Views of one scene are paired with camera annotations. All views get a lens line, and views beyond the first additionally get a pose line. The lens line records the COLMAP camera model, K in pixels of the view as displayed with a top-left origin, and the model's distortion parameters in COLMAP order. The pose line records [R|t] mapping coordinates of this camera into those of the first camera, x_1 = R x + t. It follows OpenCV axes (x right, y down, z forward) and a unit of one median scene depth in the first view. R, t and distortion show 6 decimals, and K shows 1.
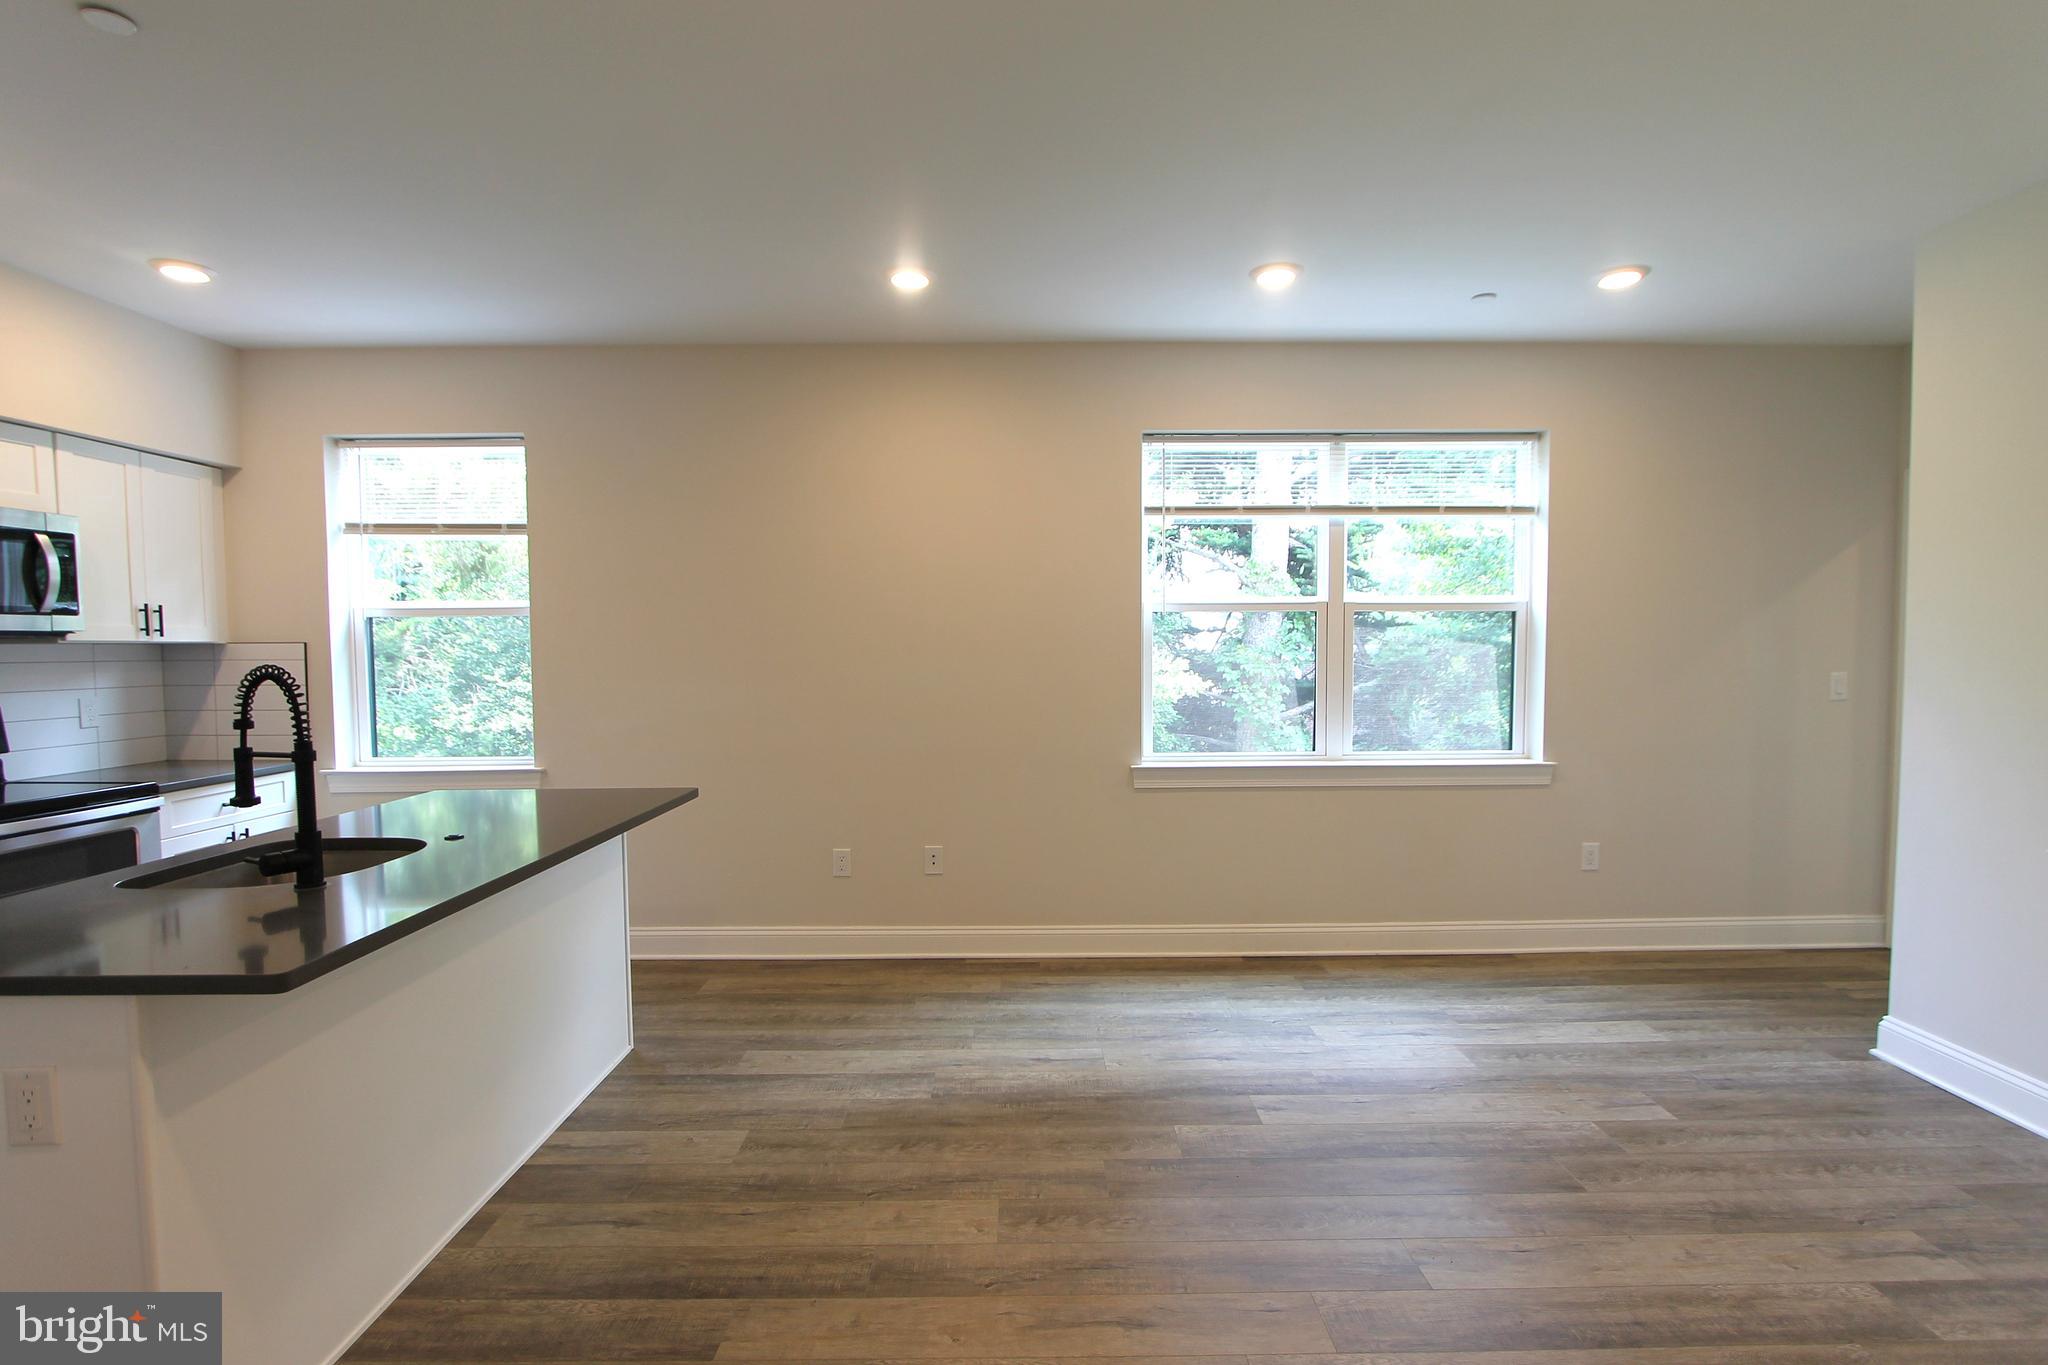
lens RADIAL K [[966.7, 0, 1031.6], [0, 966.7, 697.5], [0, 0, 1]] dist [-0.018726, 0.001264]
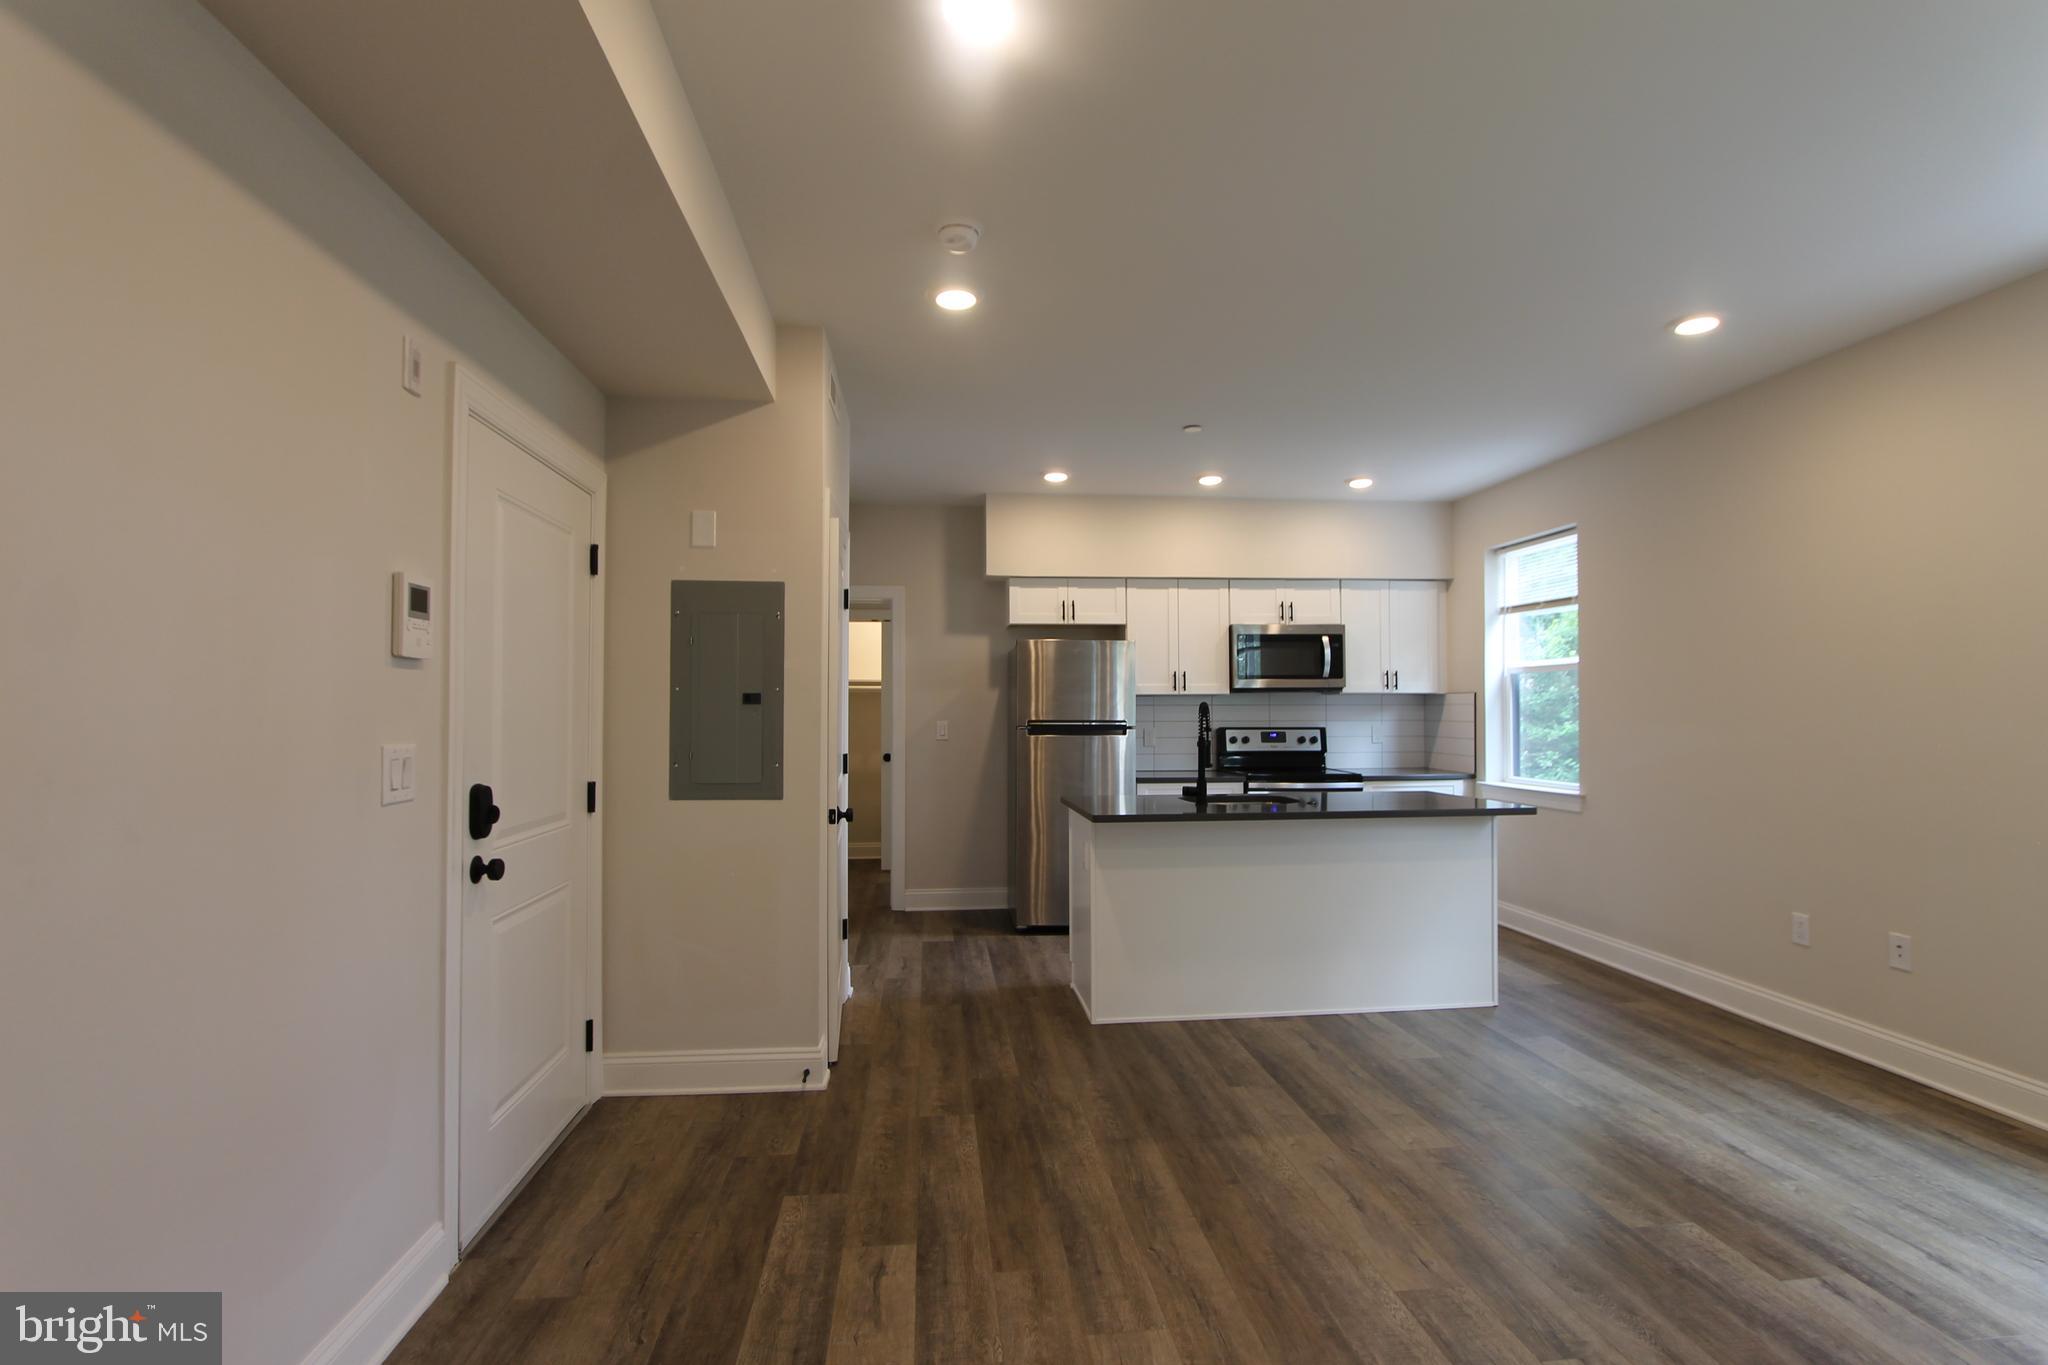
lens RADIAL K [[977.9, 0, 1031.7], [0, 977.9, 691.5], [0, 0, 1]] dist [-0.016705, 0.002553]
pose [[0.098822, -0.011134, -0.995043, 0.814259], [-0.051452, 0.998543, -0.016283, -0.000681], [0.993774, 0.052806, 0.098105, 0.229480]]
